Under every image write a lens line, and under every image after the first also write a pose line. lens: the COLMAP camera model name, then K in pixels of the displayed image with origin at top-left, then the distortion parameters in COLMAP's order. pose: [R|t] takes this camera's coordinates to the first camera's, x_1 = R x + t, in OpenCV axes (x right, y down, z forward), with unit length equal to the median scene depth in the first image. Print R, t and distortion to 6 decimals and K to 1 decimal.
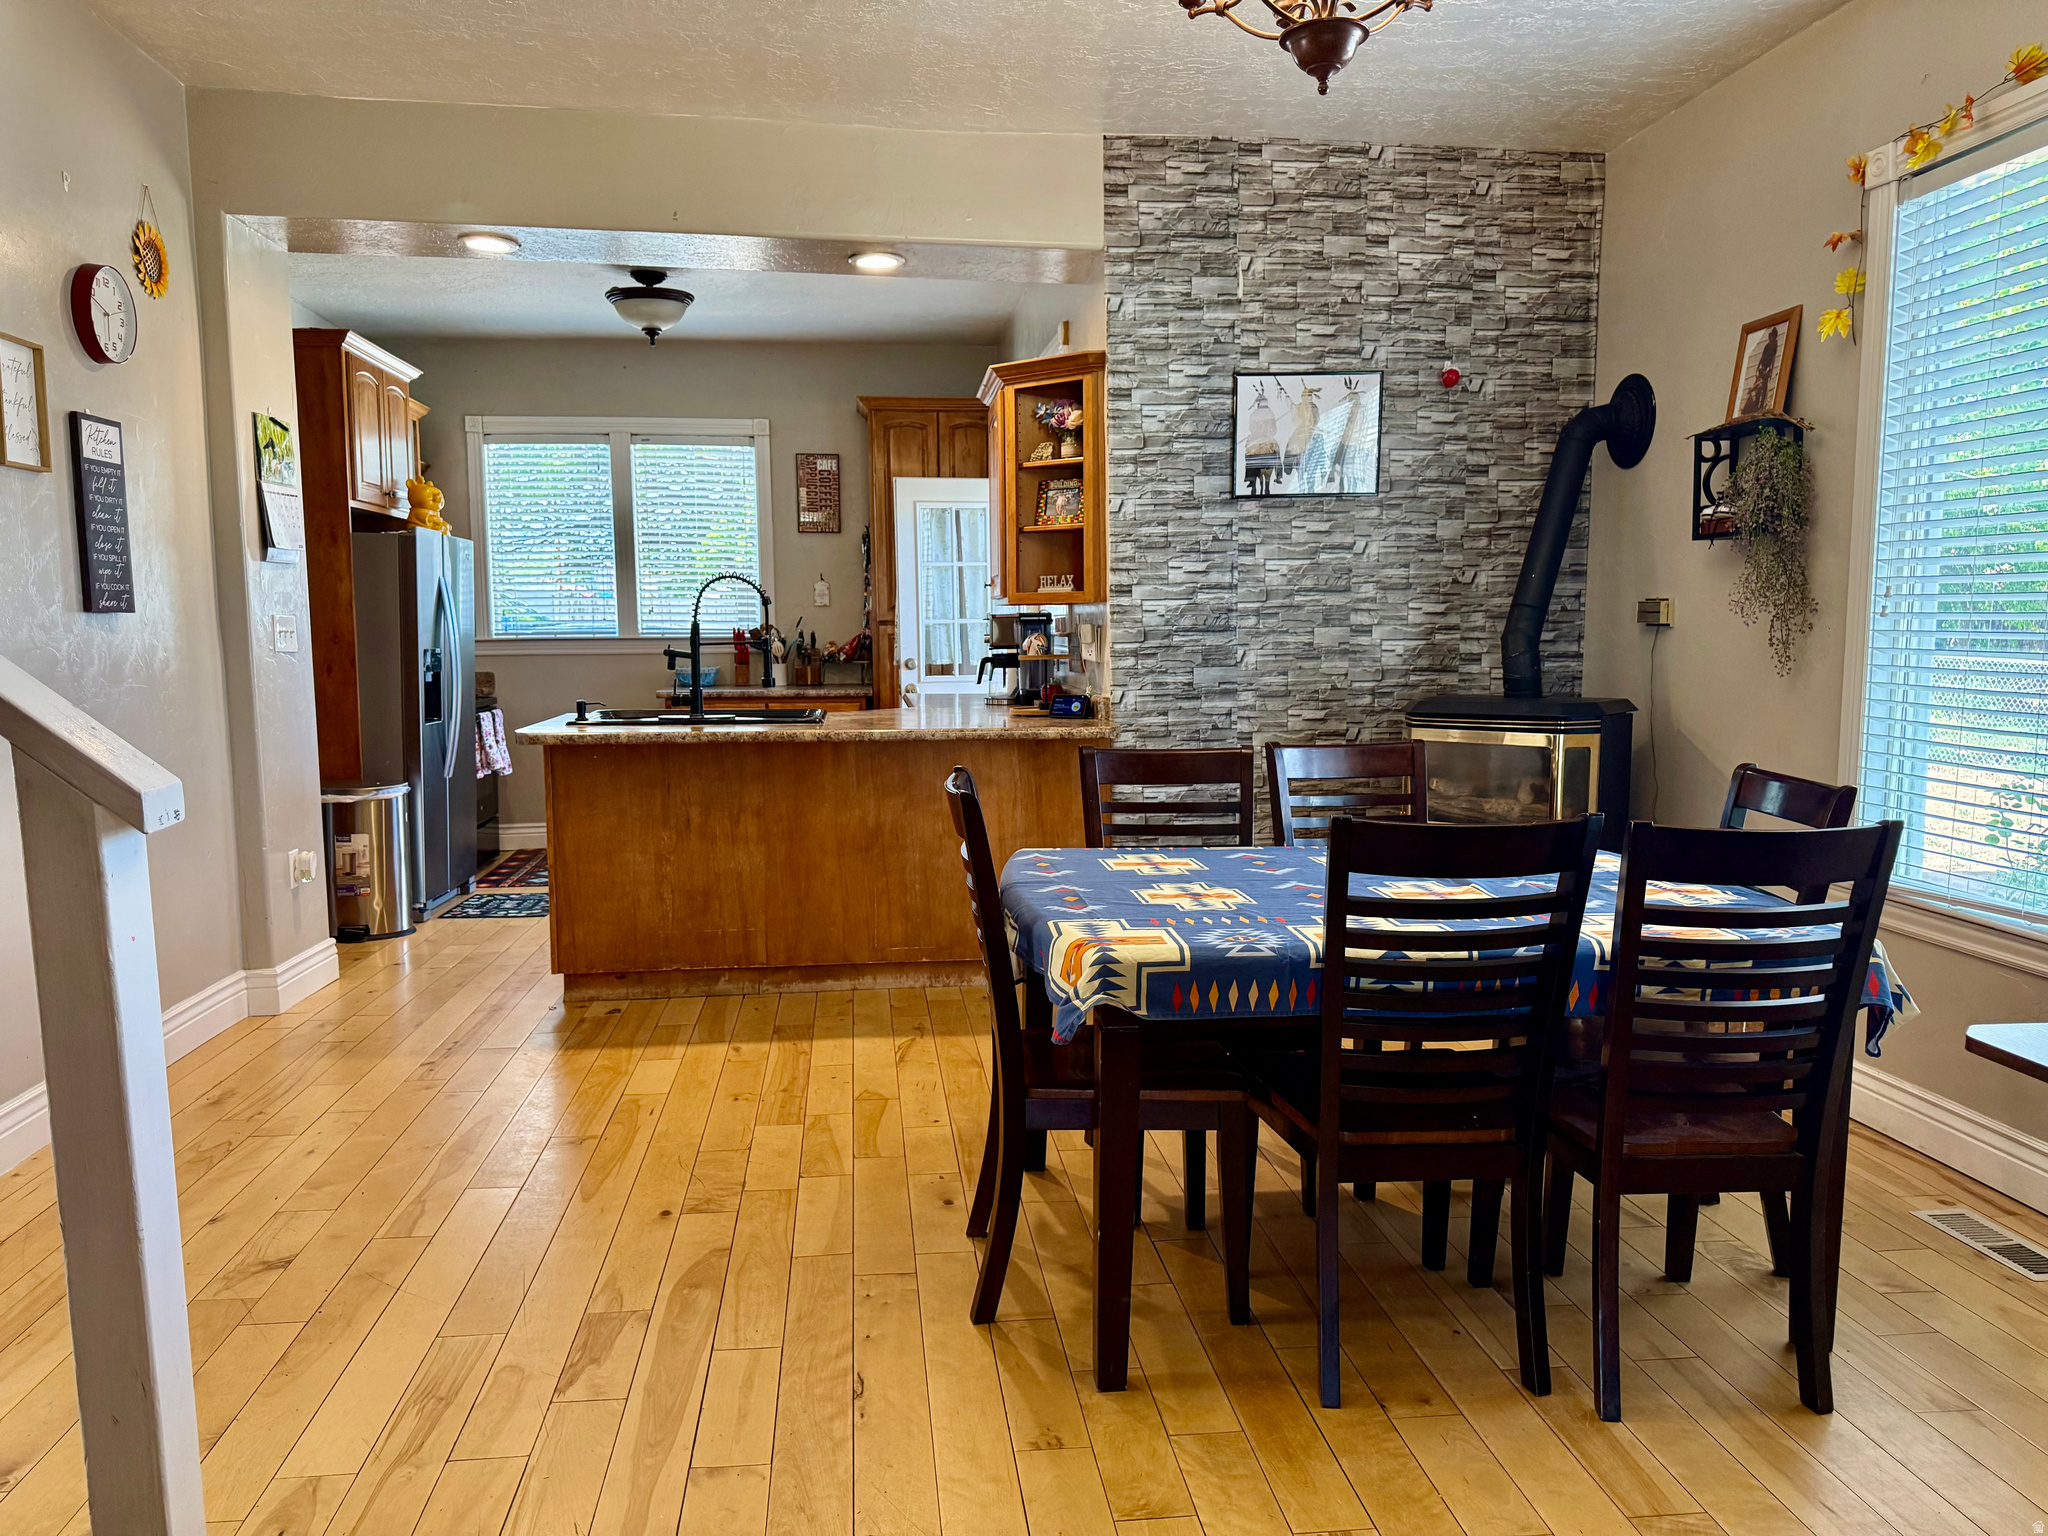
lens RADIAL K [[1462.4, 0, 1024.0], [0, 1462.4, 768.0], [0, 0, 1]] dist [0.195281, -0.378824]
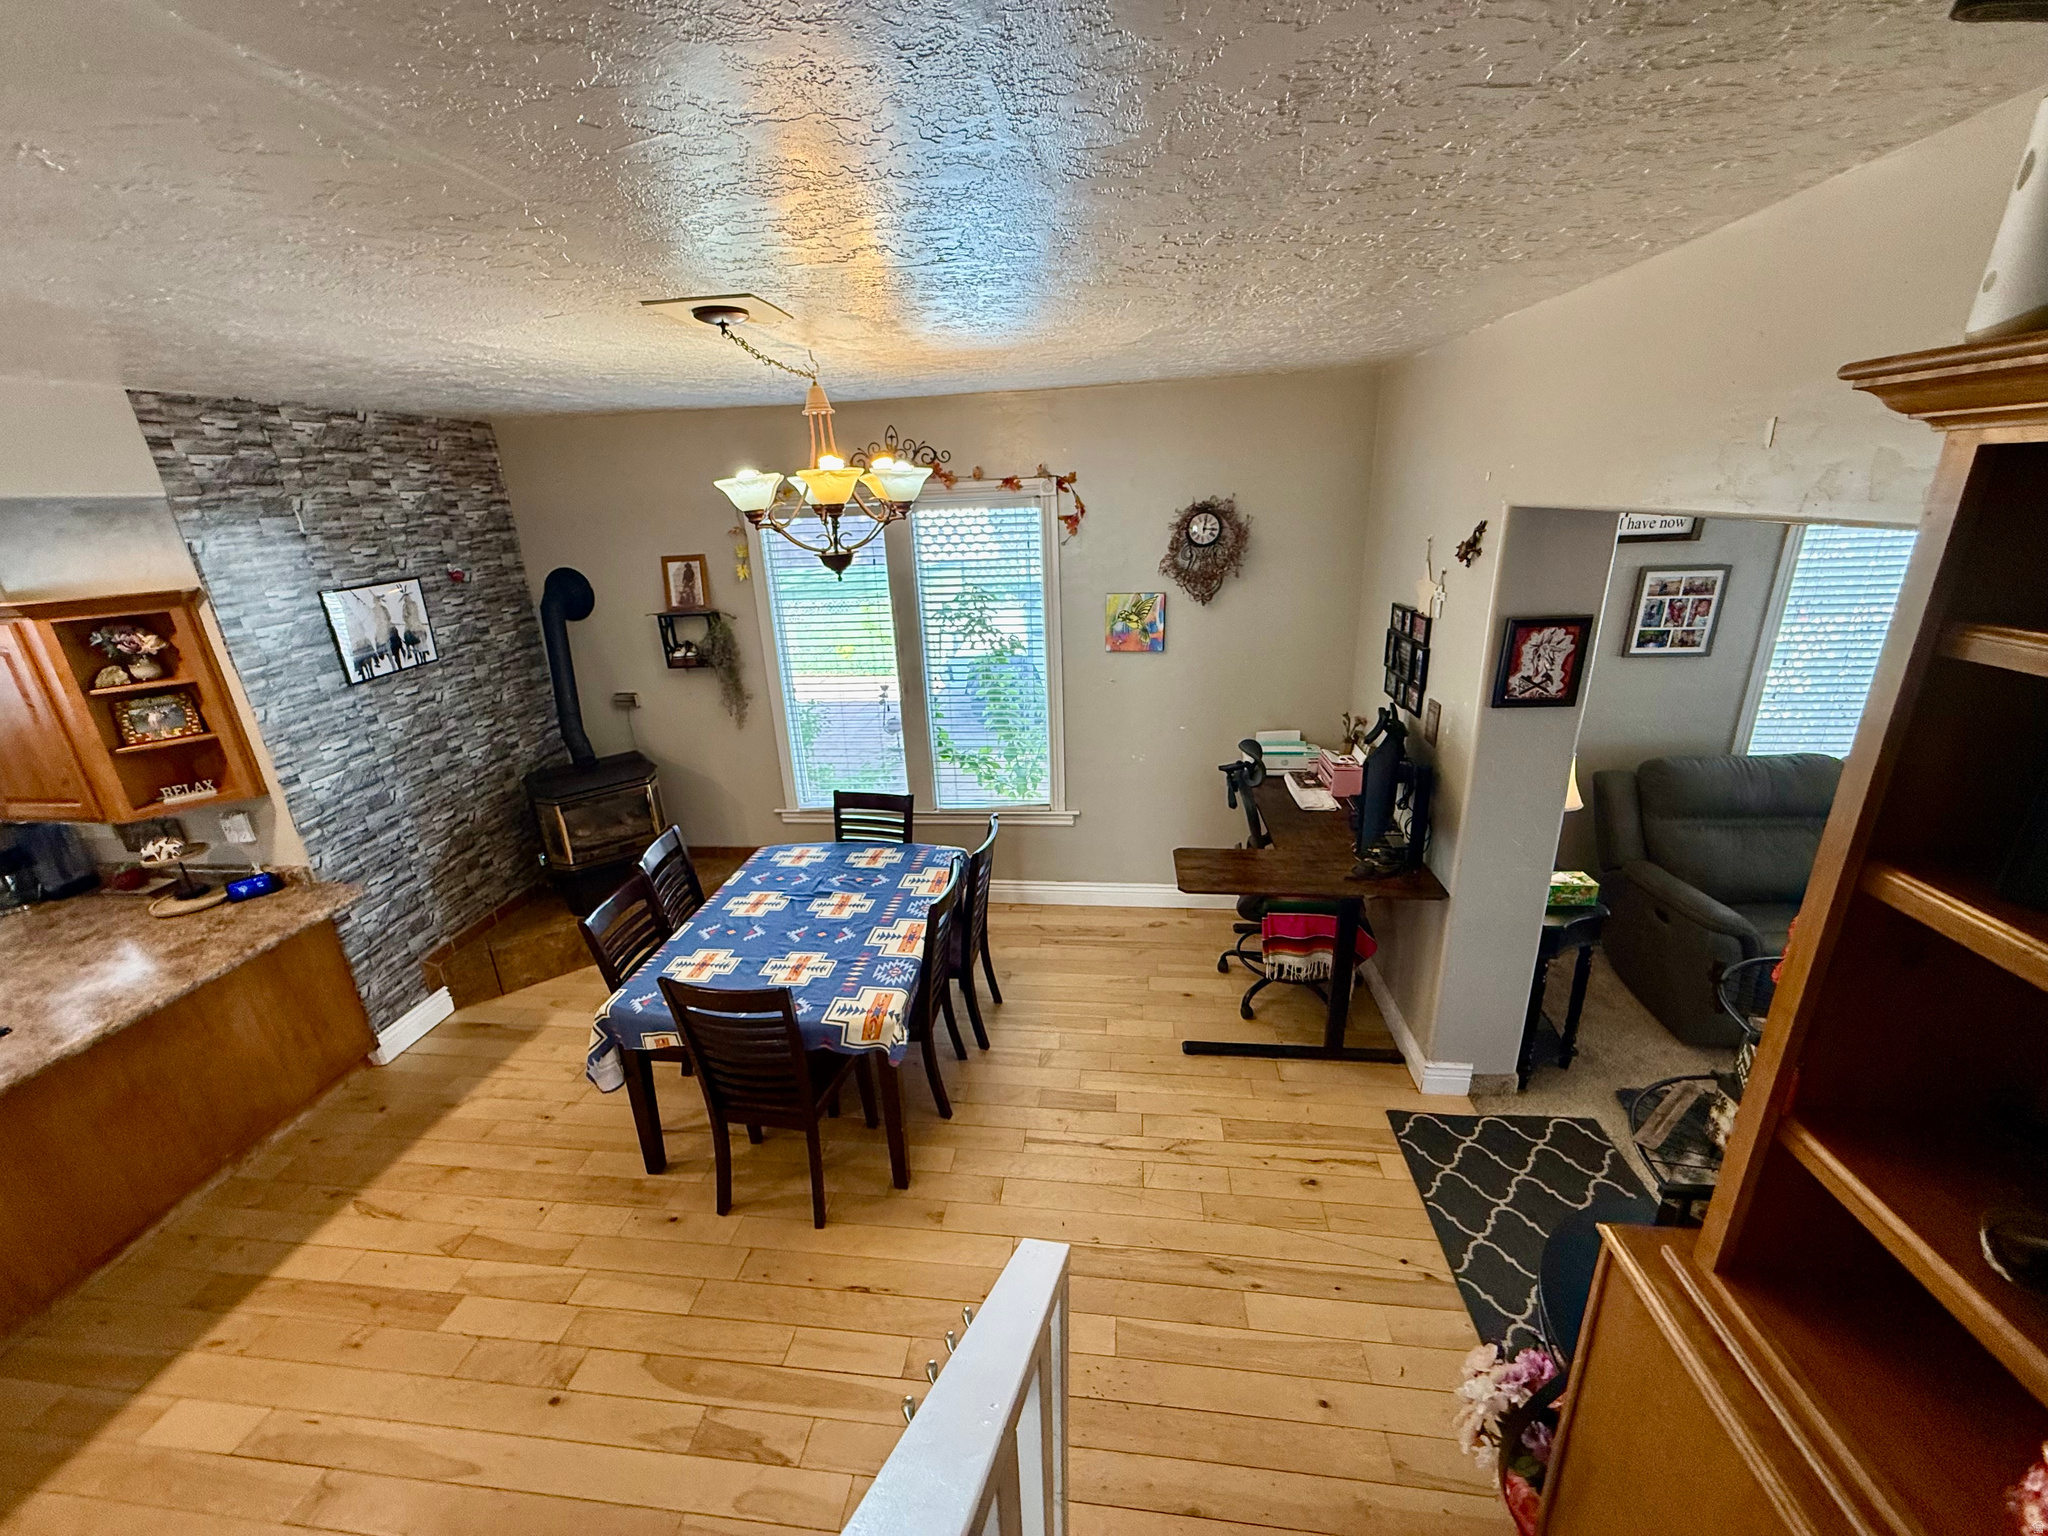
lens RADIAL K [[813.8, 0, 1024.0], [0, 813.8, 768.0], [0, 0, 1]] dist [0.053946, 0.000067]
pose [[0.266739, -0.317394, 0.910006, -0.397656], [0.143567, 0.946767, 0.288134, -0.242862], [-0.953016, 0.053790, 0.298107, 0.217859]]
